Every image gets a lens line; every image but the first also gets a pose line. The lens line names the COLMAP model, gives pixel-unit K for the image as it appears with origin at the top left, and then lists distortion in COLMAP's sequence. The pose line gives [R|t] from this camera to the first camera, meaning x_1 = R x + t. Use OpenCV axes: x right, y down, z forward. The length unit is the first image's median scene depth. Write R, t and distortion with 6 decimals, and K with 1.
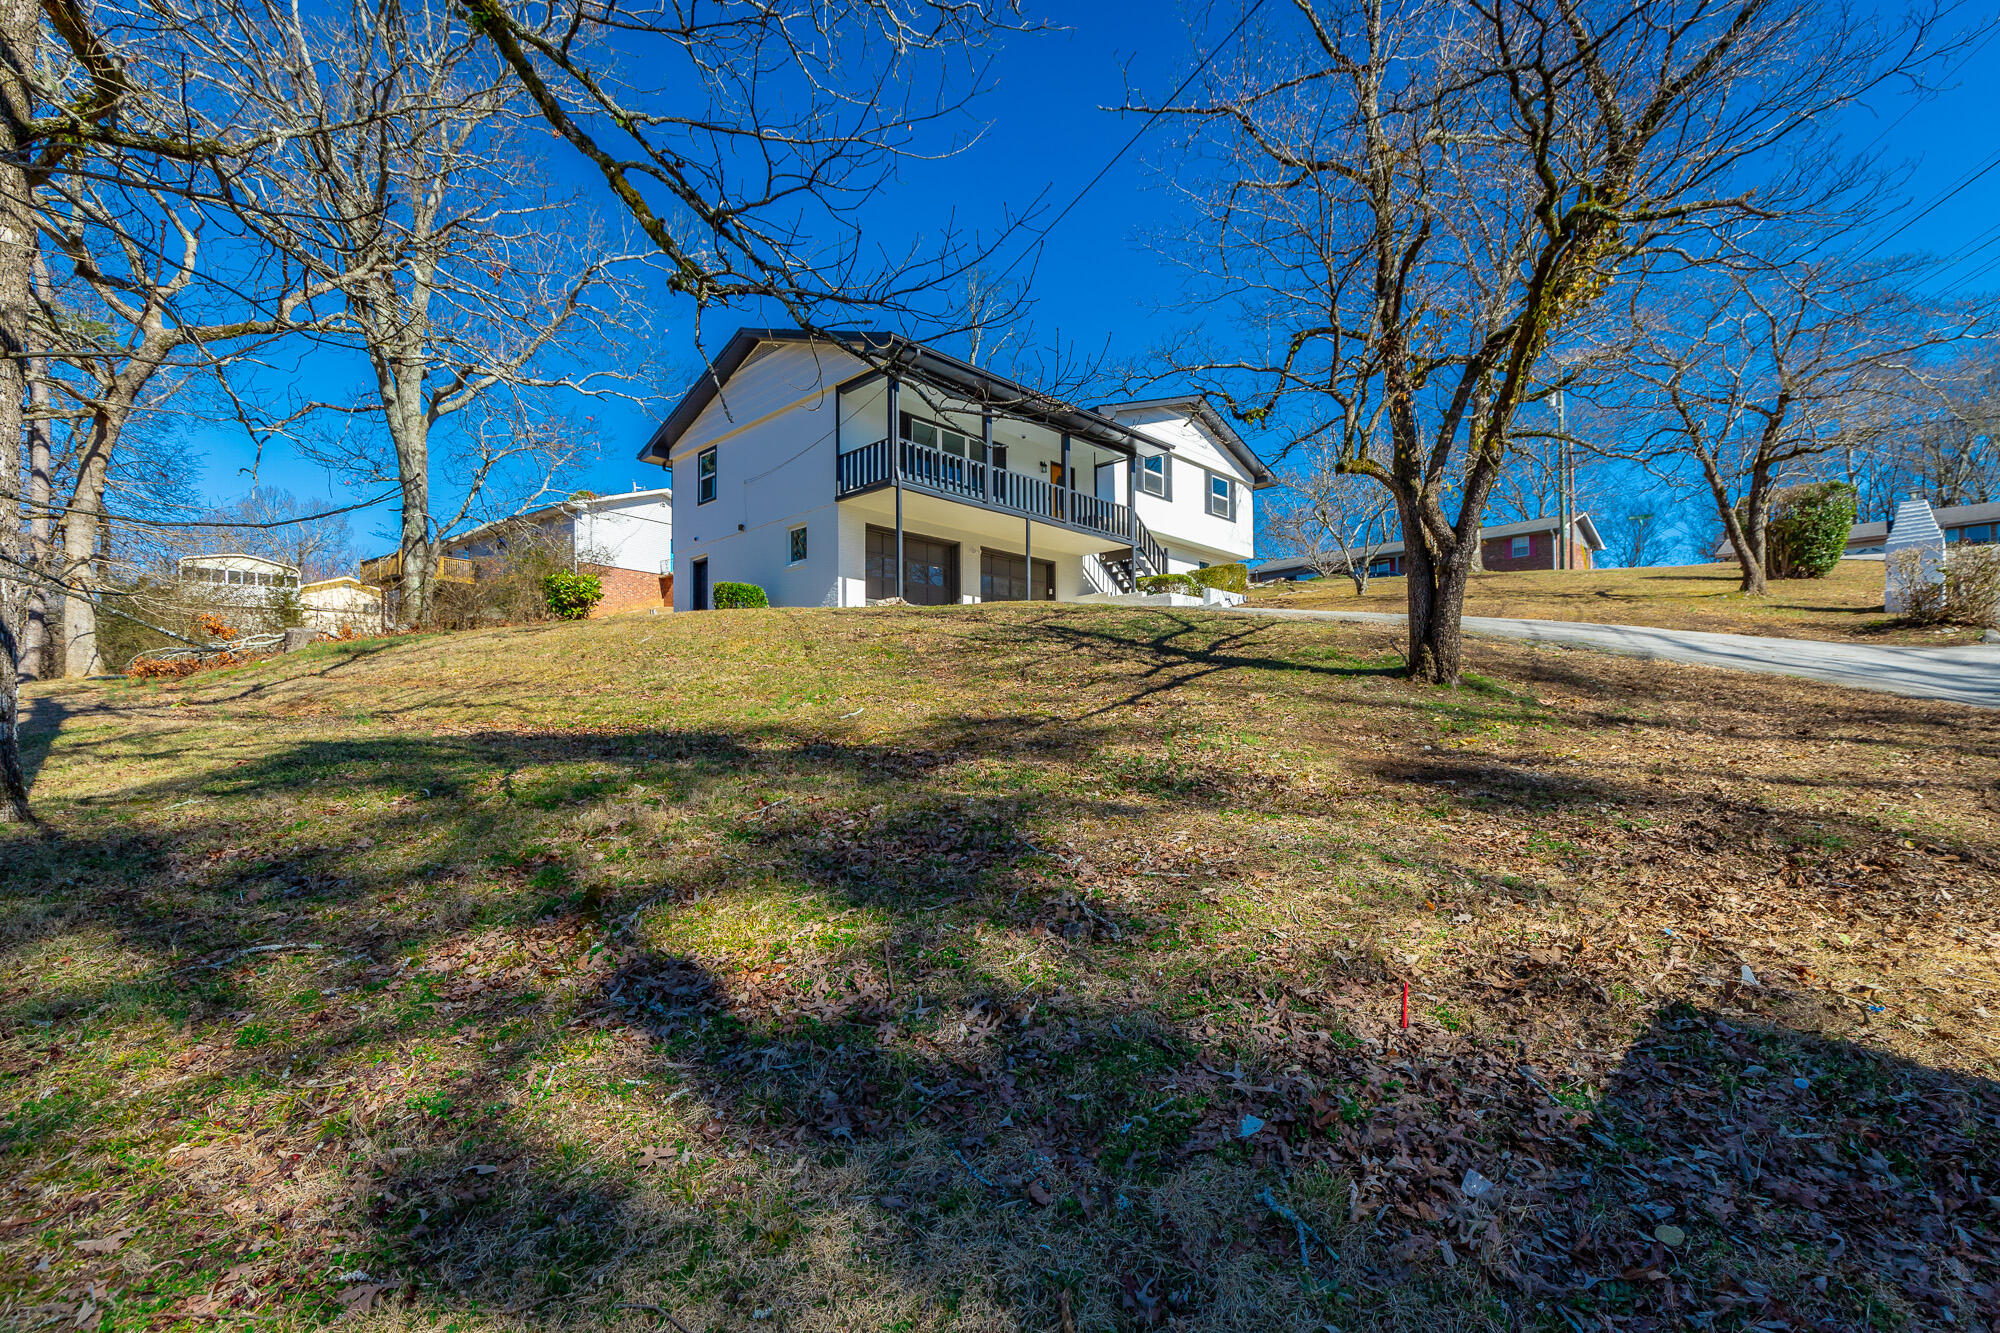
lens RADIAL K [[941.4, 0, 1009.3], [0, 941.4, 688.1], [0, 0, 1]] dist [0.003841, 0.000581]
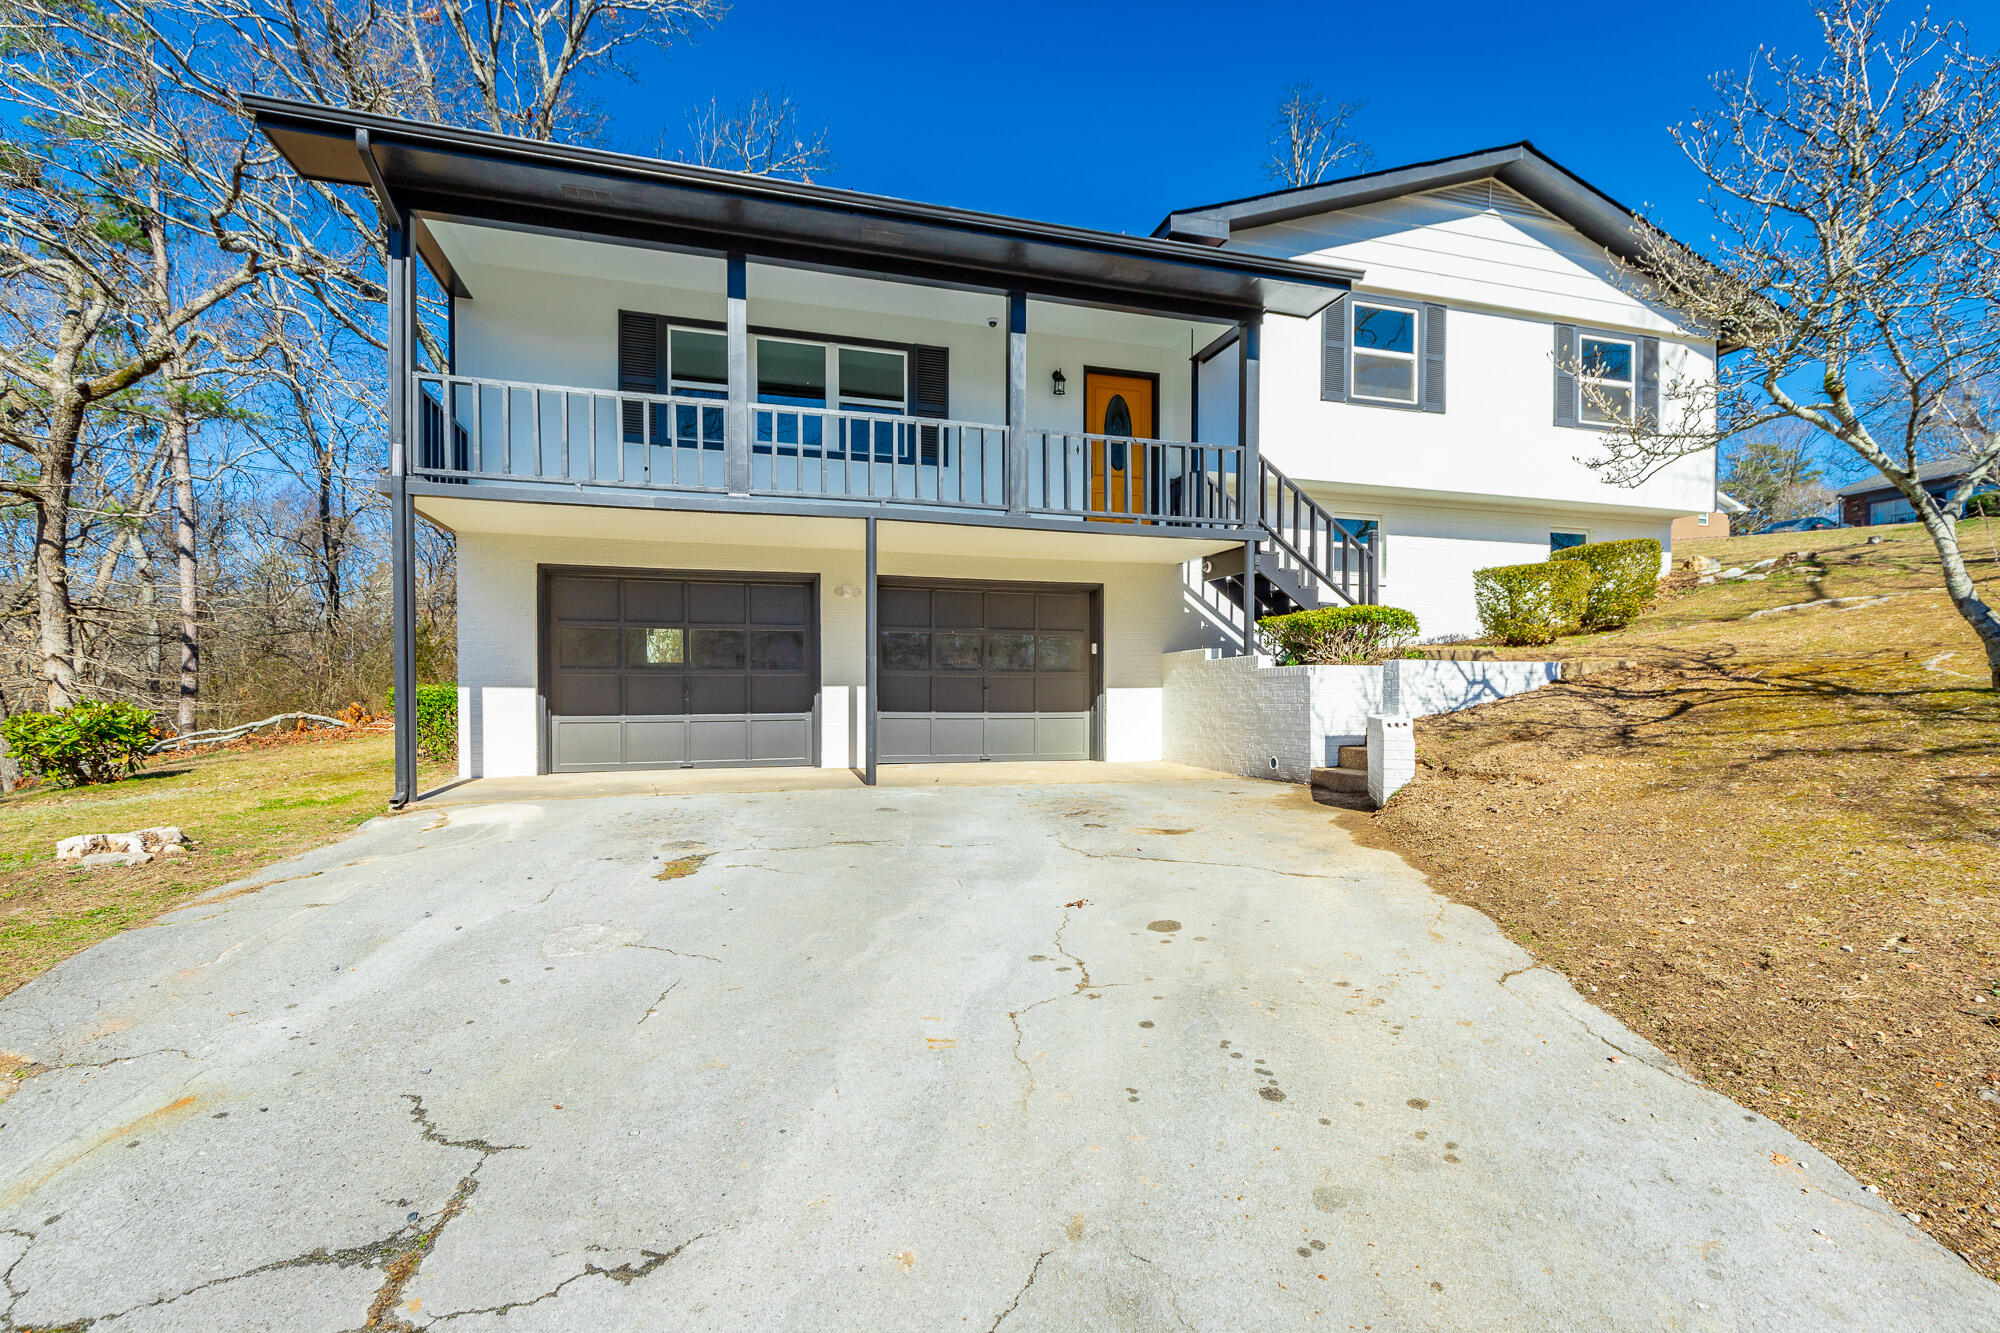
lens RADIAL K [[947.1, 0, 1008.9], [0, 947.1, 712.9], [0, 0, 1]] dist [0.000902, 0.000651]
pose [[0.872921, 0.004888, -0.487838, 0.231080], [0.026279, 0.998027, 0.057022, -0.096264], [0.487154, -0.062596, 0.871070, 0.553396]]
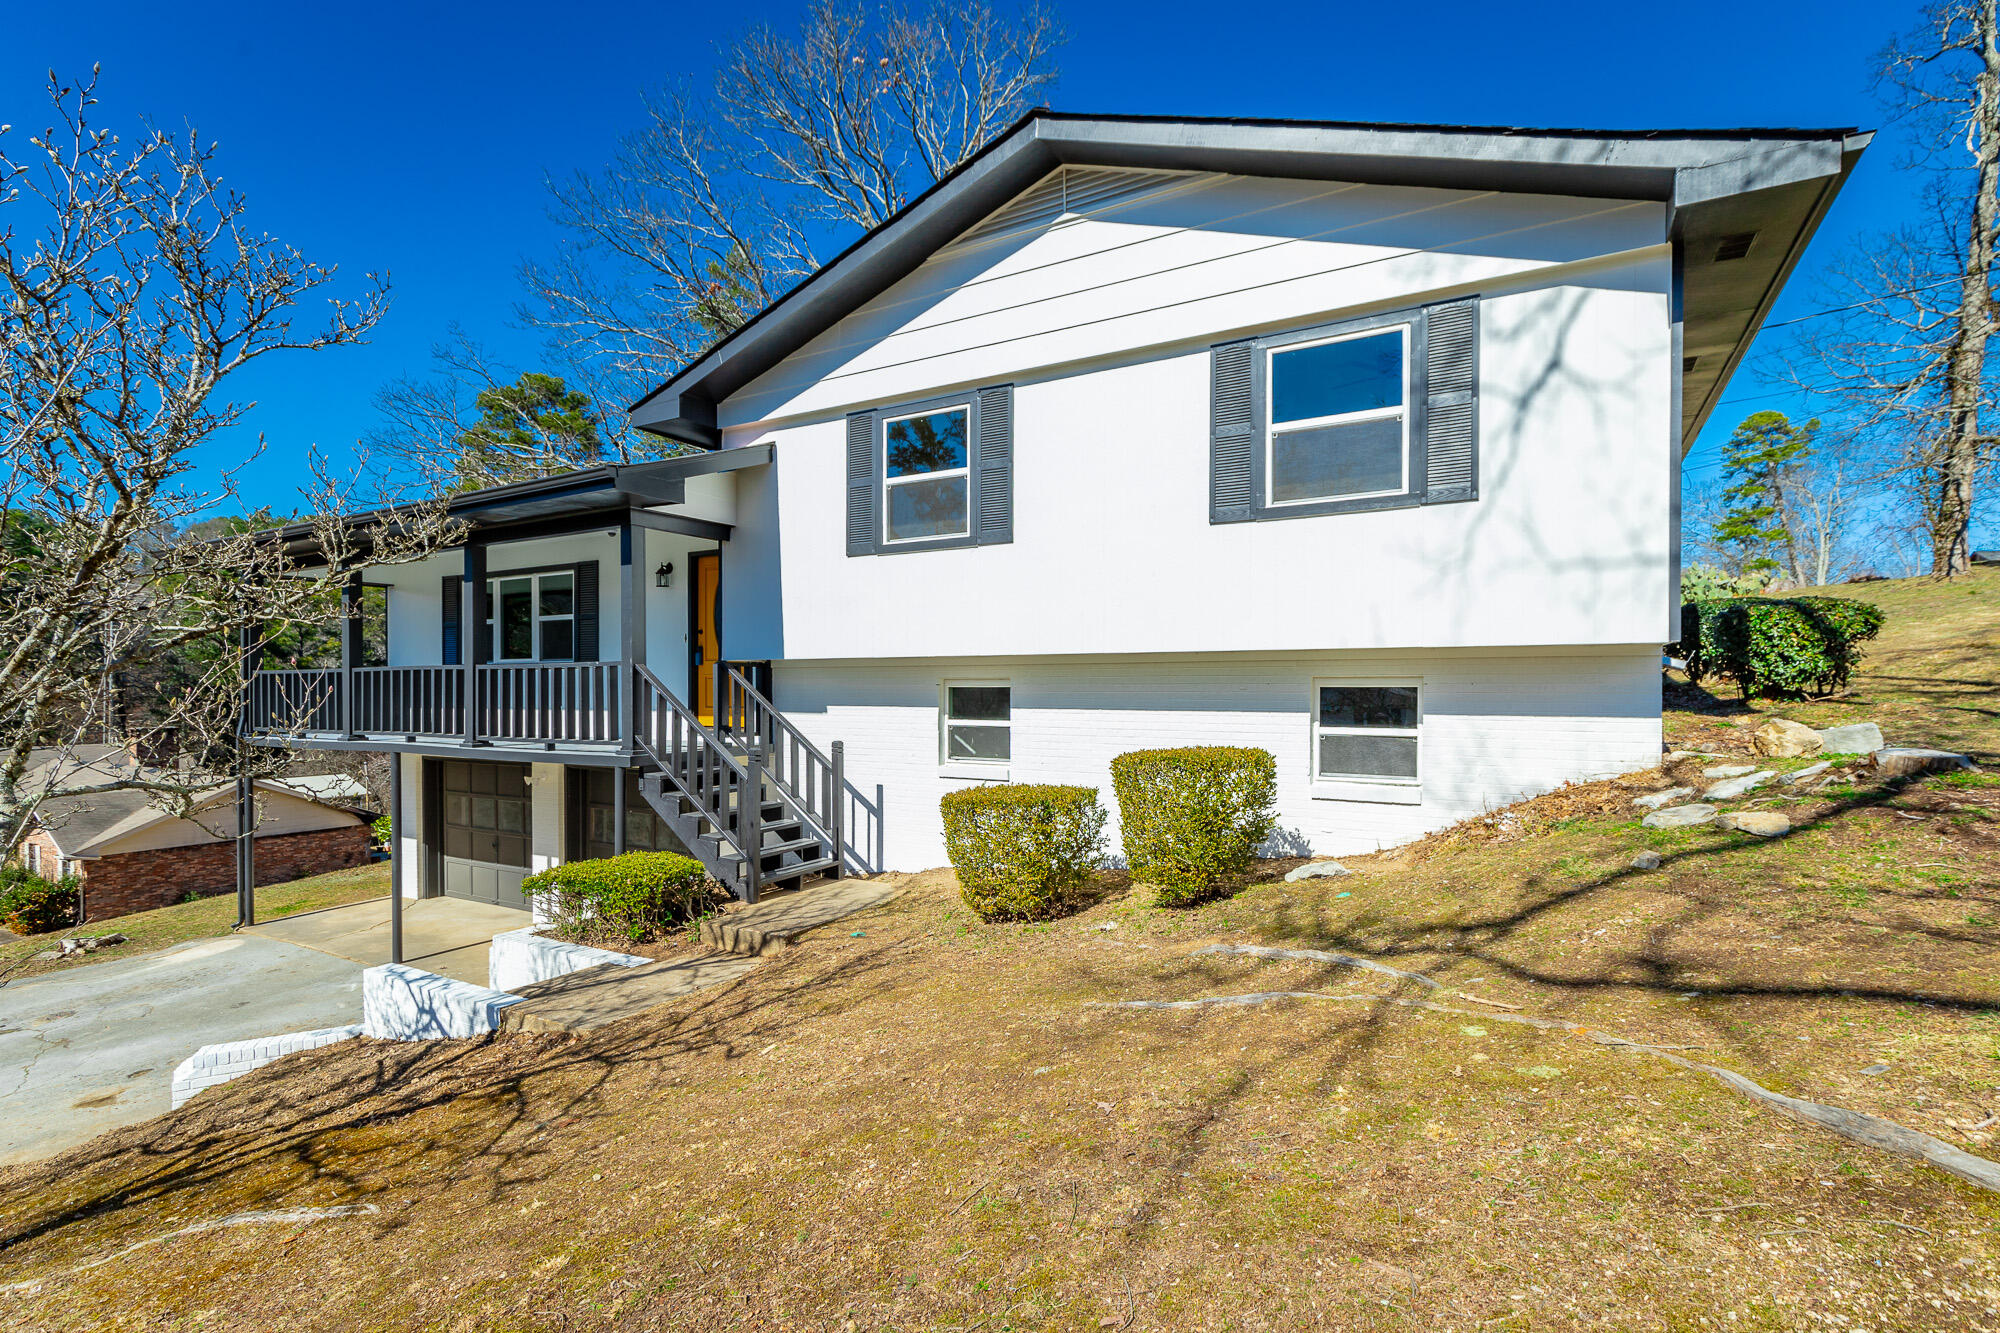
lens RADIAL K [[941.4, 0, 1009.3], [0, 941.4, 688.1], [0, 0, 1]] dist [0.003841, 0.000581]
pose [[0.229676, 0.002959, -0.973263, 0.506414], [0.054215, 0.998404, 0.015829, -0.169482], [0.971756, -0.056401, 0.229149, 1.013286]]
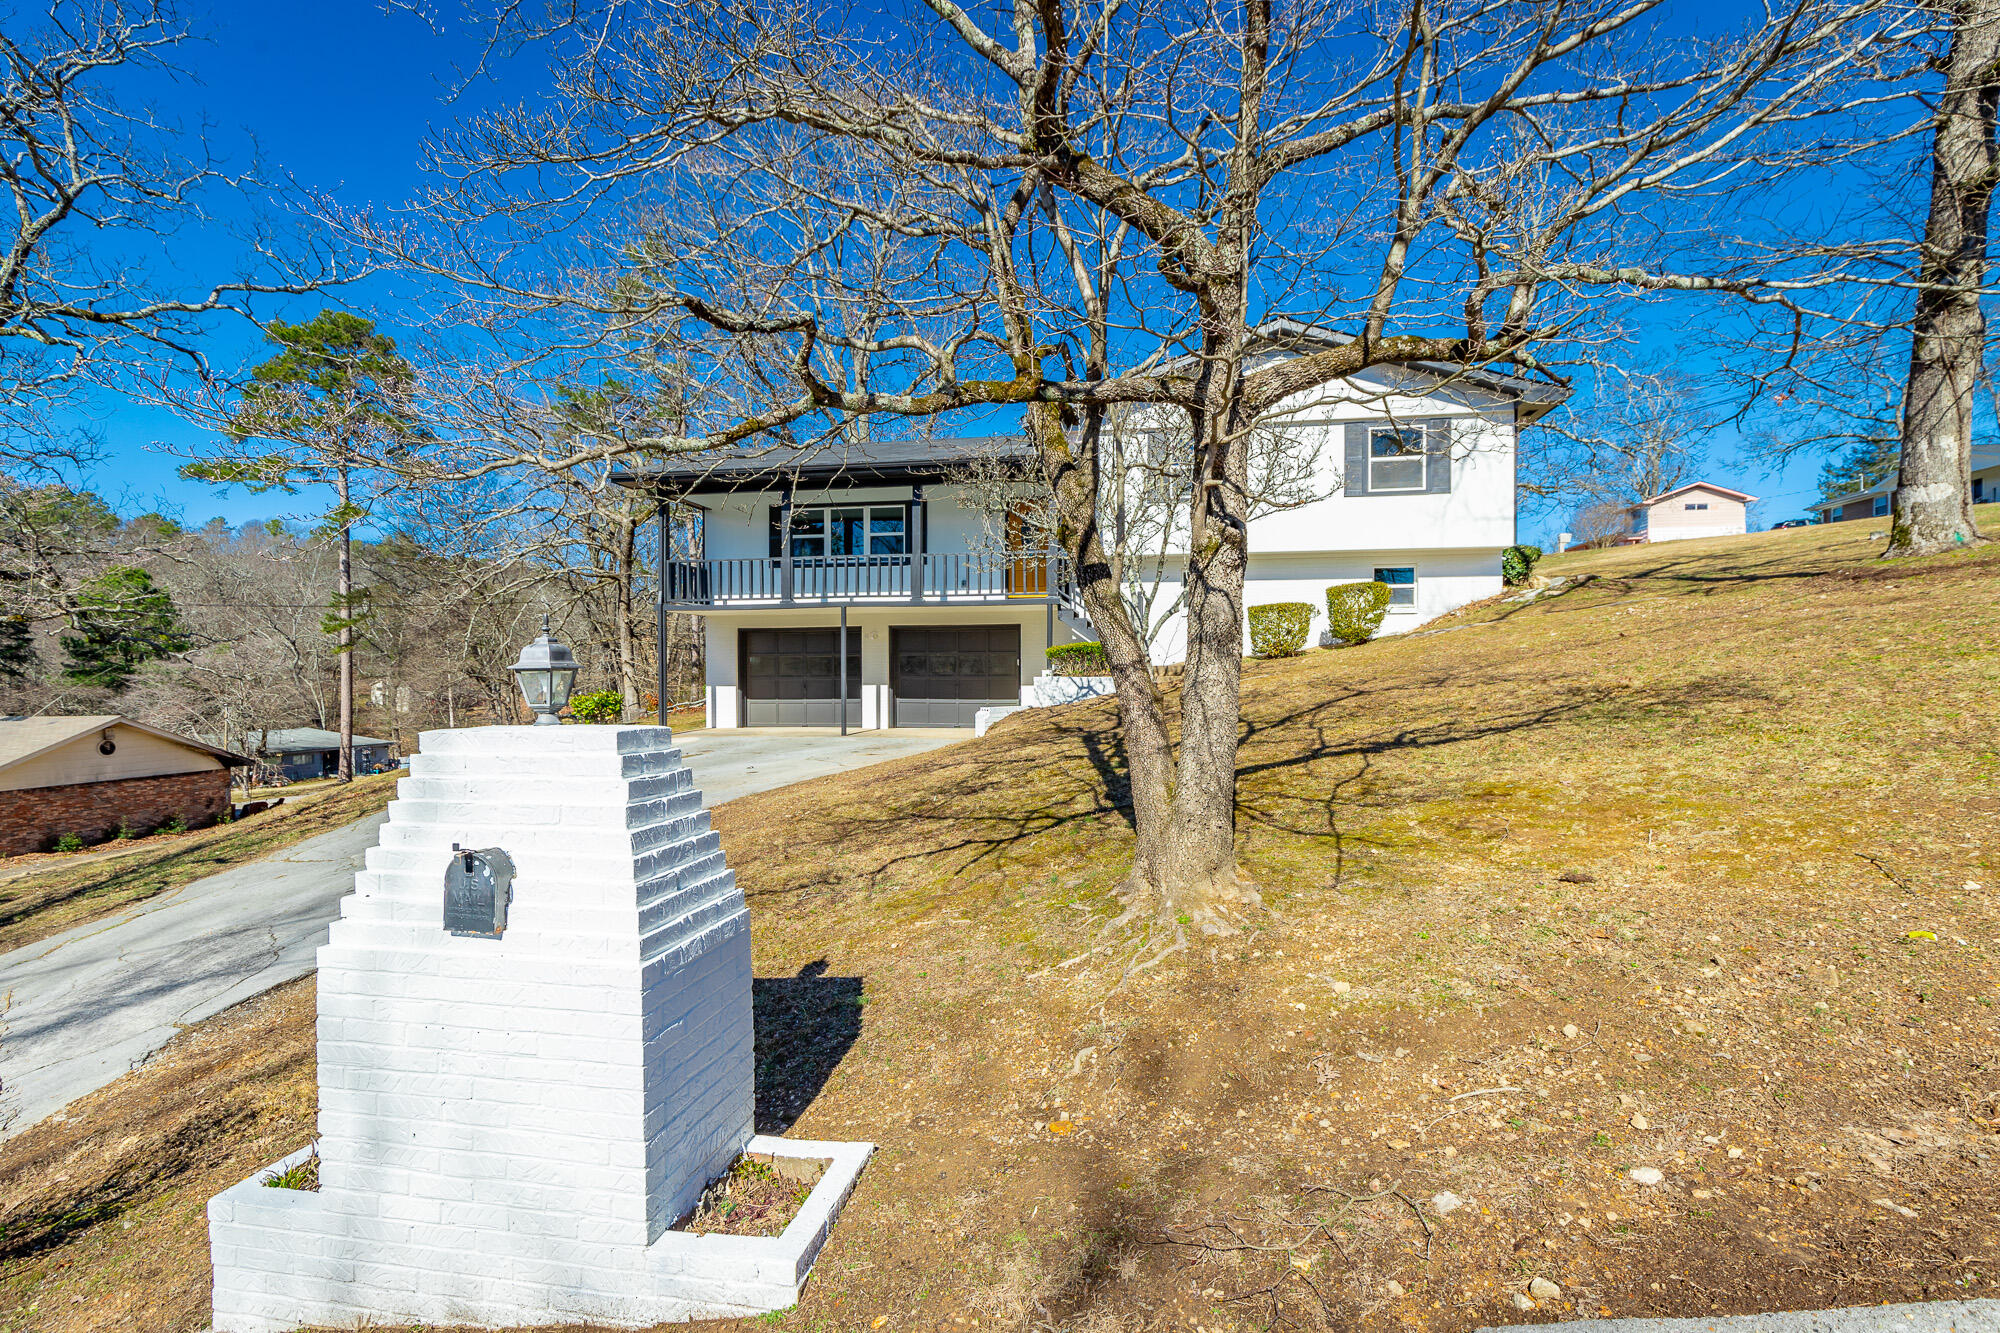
lens RADIAL K [[941.4, 0, 1009.3], [0, 941.4, 688.1], [0, 0, 1]] dist [0.003841, 0.000581]
pose [[0.554469, 0.008812, -0.832157, 0.683663], [0.046027, 0.998089, 0.041237, -0.110784], [0.830930, -0.061167, 0.553004, 0.540207]]
